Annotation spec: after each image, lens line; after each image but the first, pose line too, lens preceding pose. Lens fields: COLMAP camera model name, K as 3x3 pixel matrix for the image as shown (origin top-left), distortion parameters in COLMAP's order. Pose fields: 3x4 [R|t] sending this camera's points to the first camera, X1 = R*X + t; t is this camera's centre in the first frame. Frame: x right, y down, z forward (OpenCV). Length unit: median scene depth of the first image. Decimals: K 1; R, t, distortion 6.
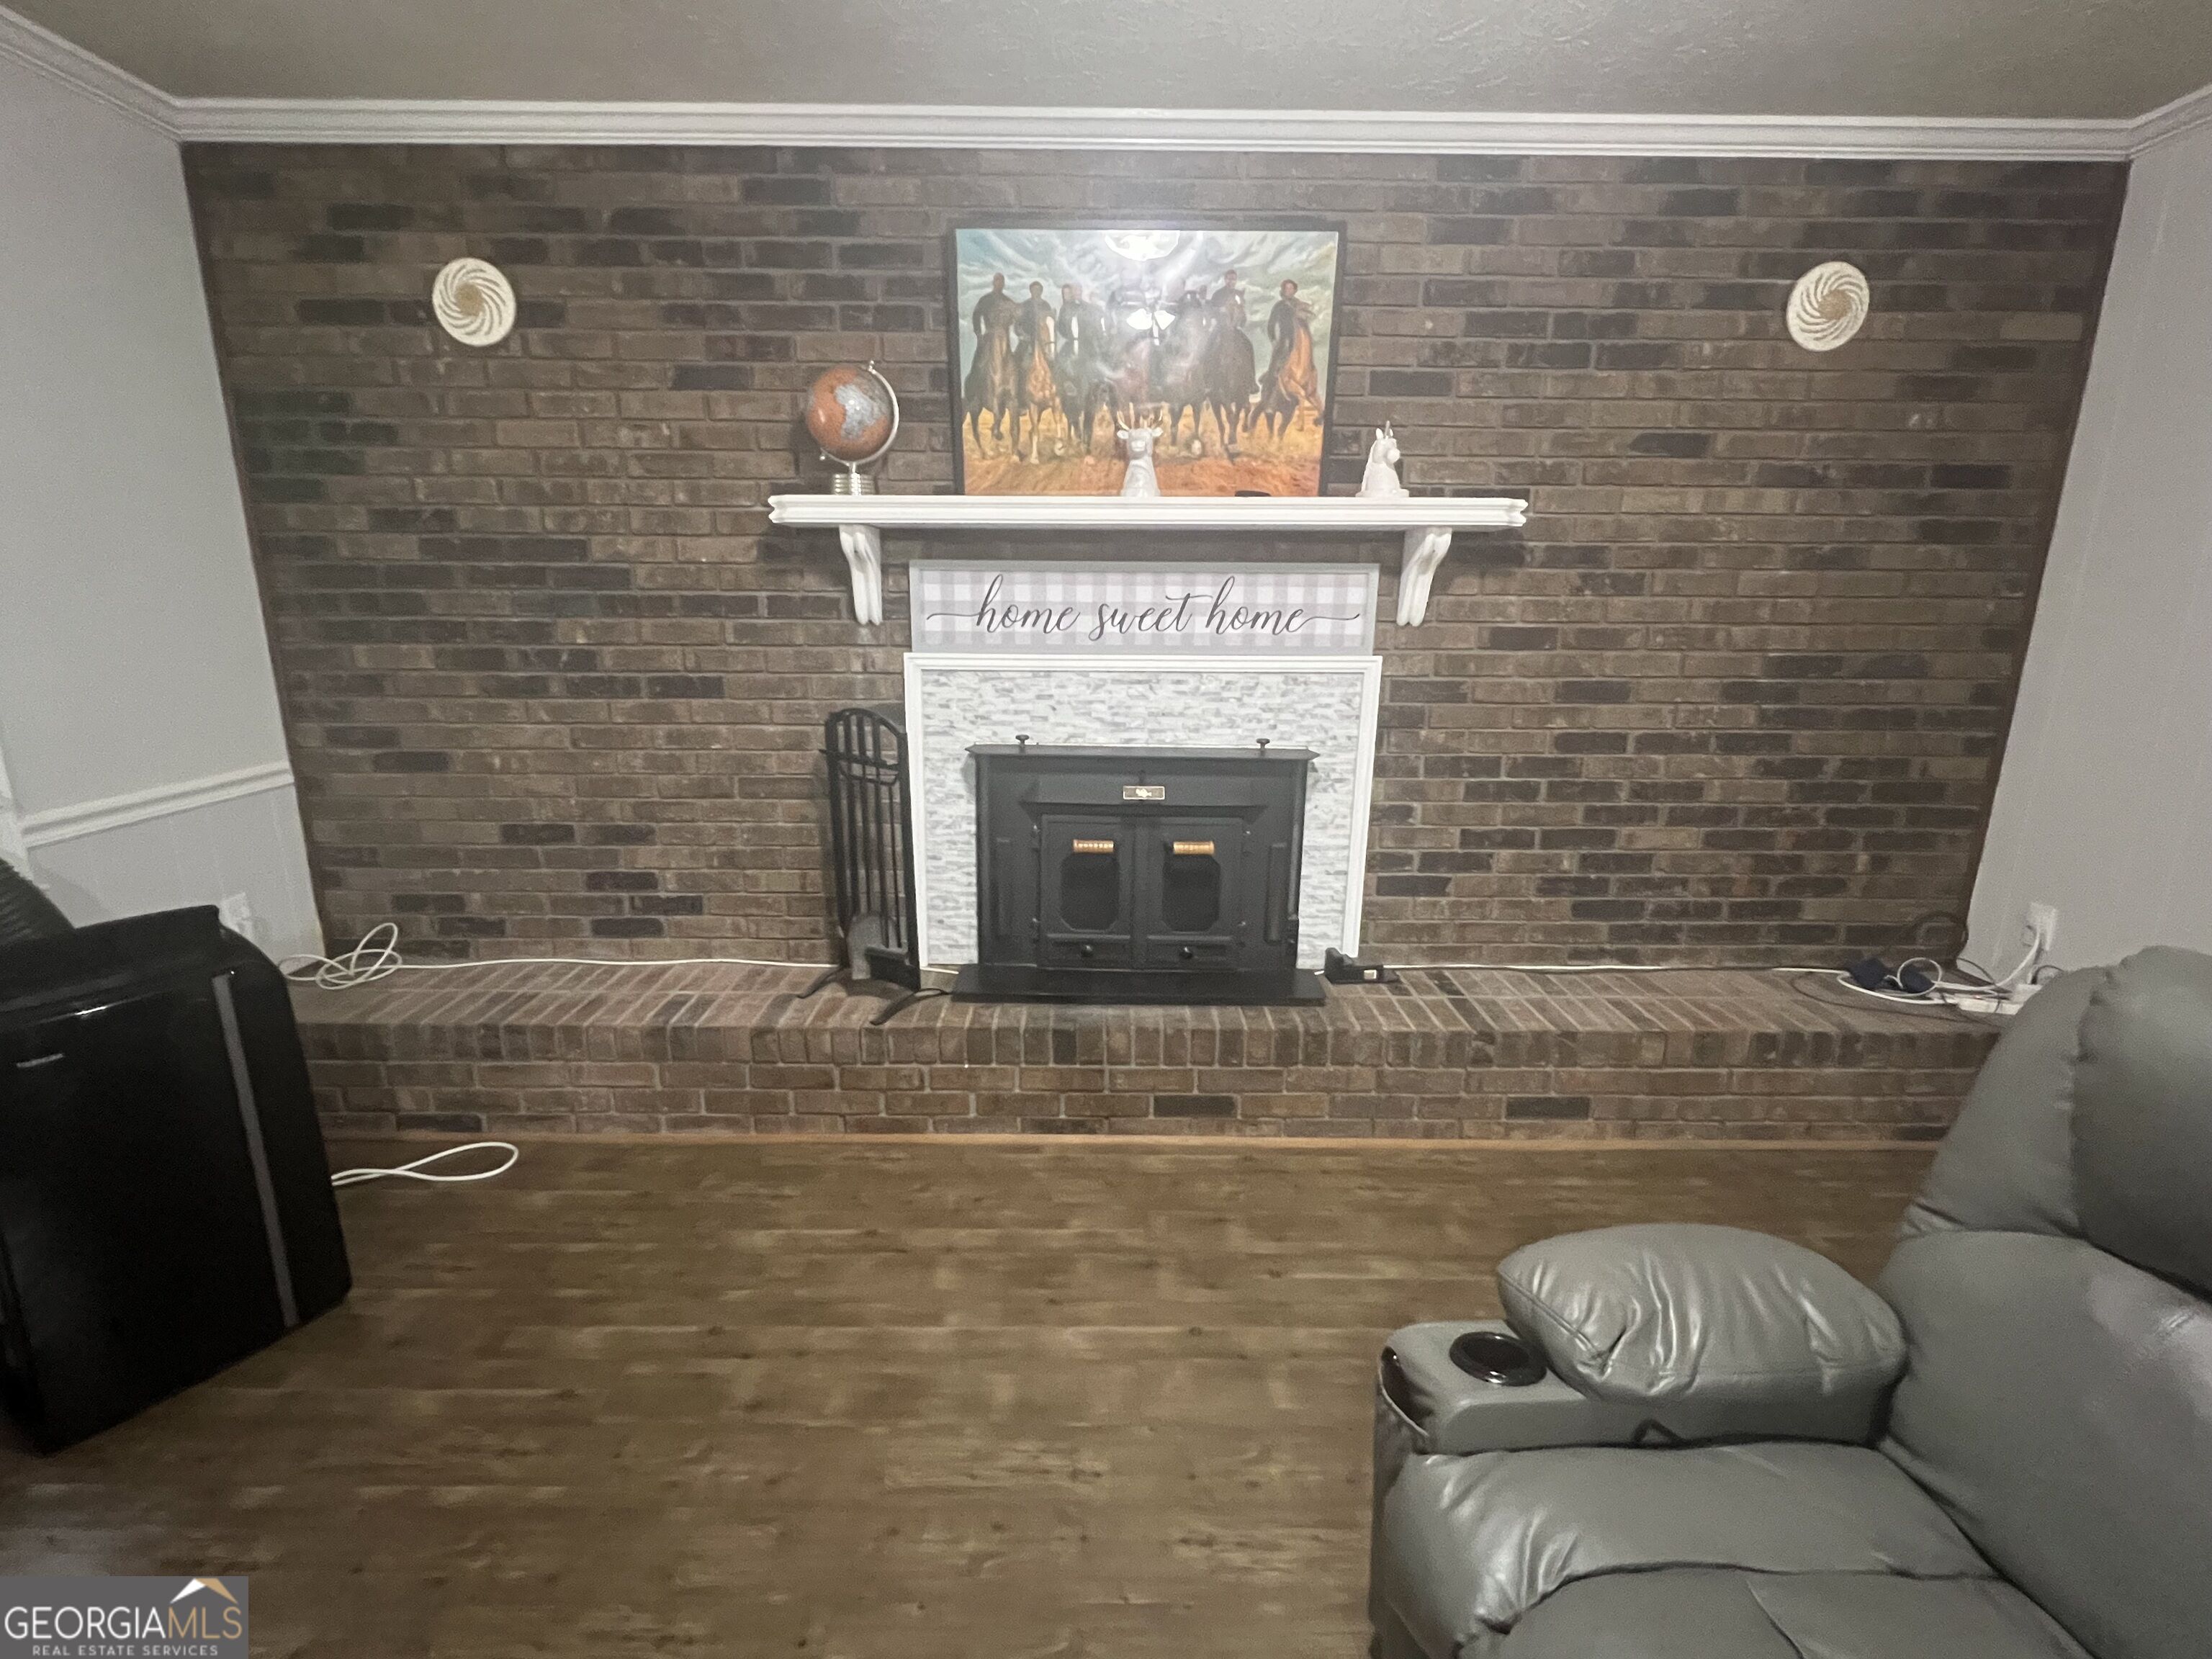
lens RADIAL K [[1012.6, 0, 1093.5], [0, 1012.6, 828.2], [0, 0, 1]] dist [-0.002611, 0.000373]
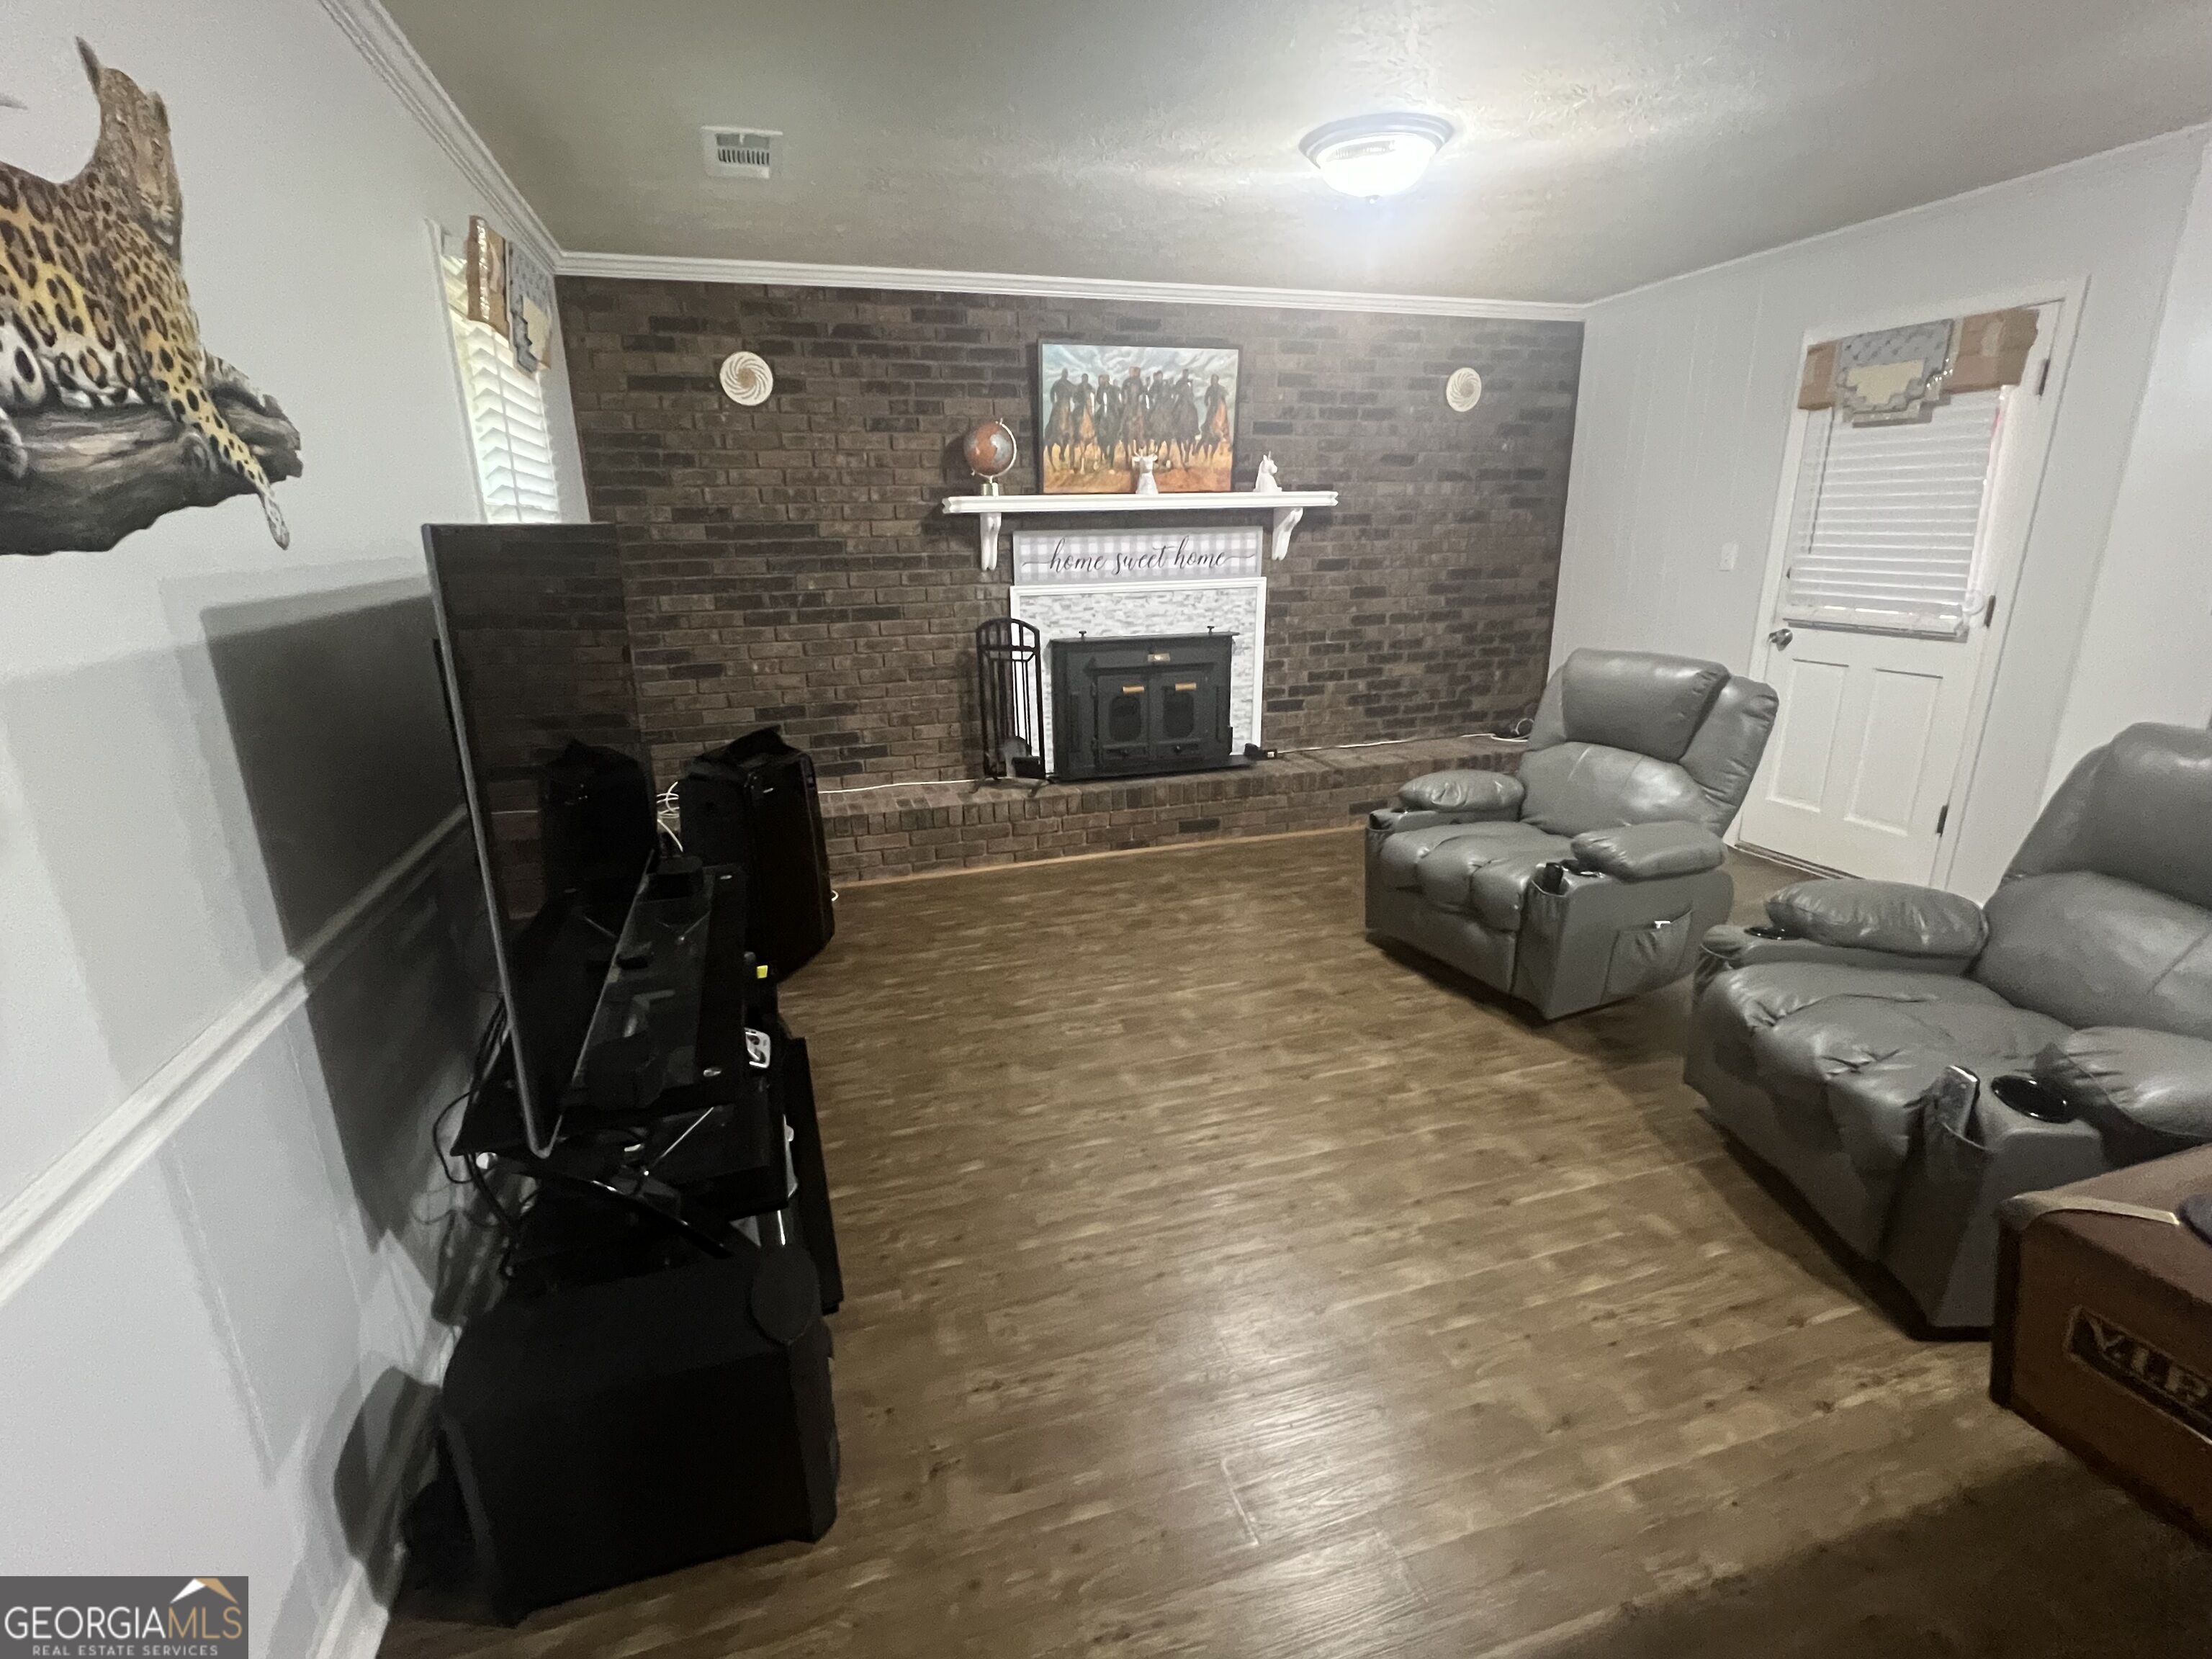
lens RADIAL K [[1012.6, 0, 1091.6], [0, 1012.6, 827.4], [0, 0, 1]] dist [-0.002611, 0.000373]
pose [[0.957670, -0.106180, 0.267570, -0.569426], [0.092852, 0.993746, 0.062019, 0.140303], [-0.272482, -0.034550, 0.961540, -0.706807]]
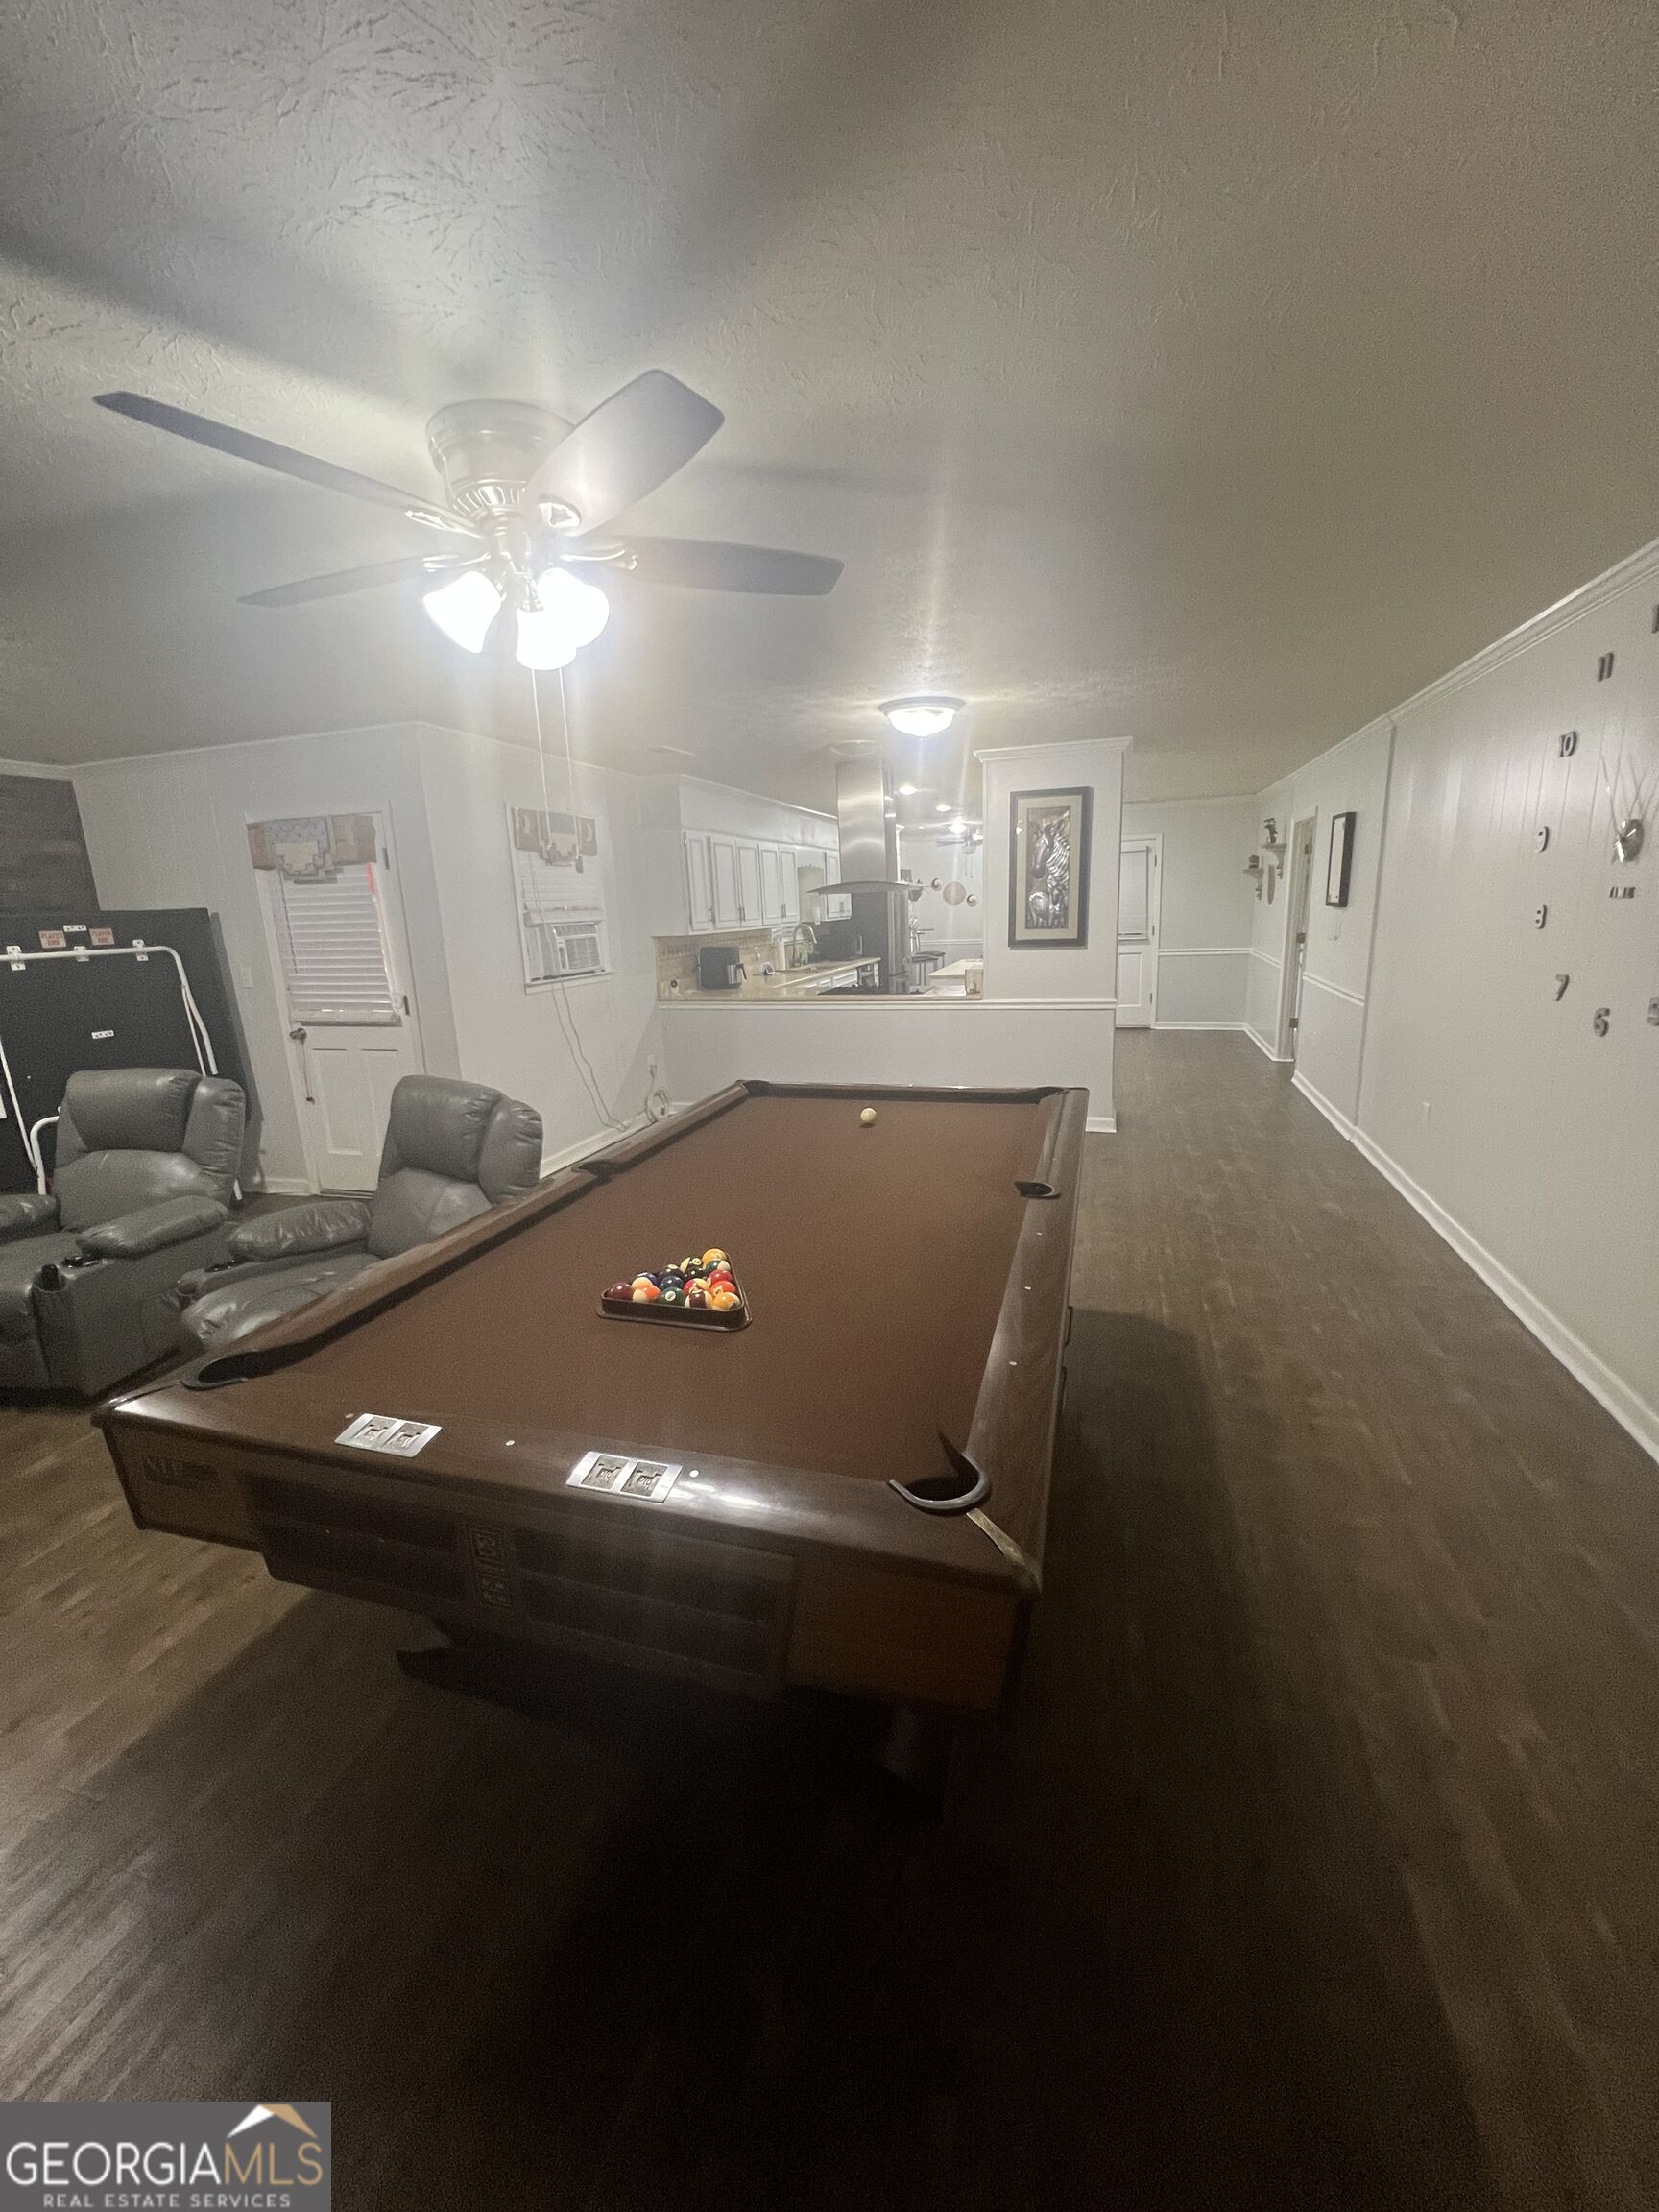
lens RADIAL K [[885.3, 0, 829.7], [0, 885.3, 1098.1], [0, 0, 1]] dist [0.003609, -0.000406]
pose [[0.303459, -0.228204, 0.925114, -0.481033], [0.264000, 0.953024, 0.148490, 0.187660], [-0.915542, 0.199169, 0.349450, -1.100788]]
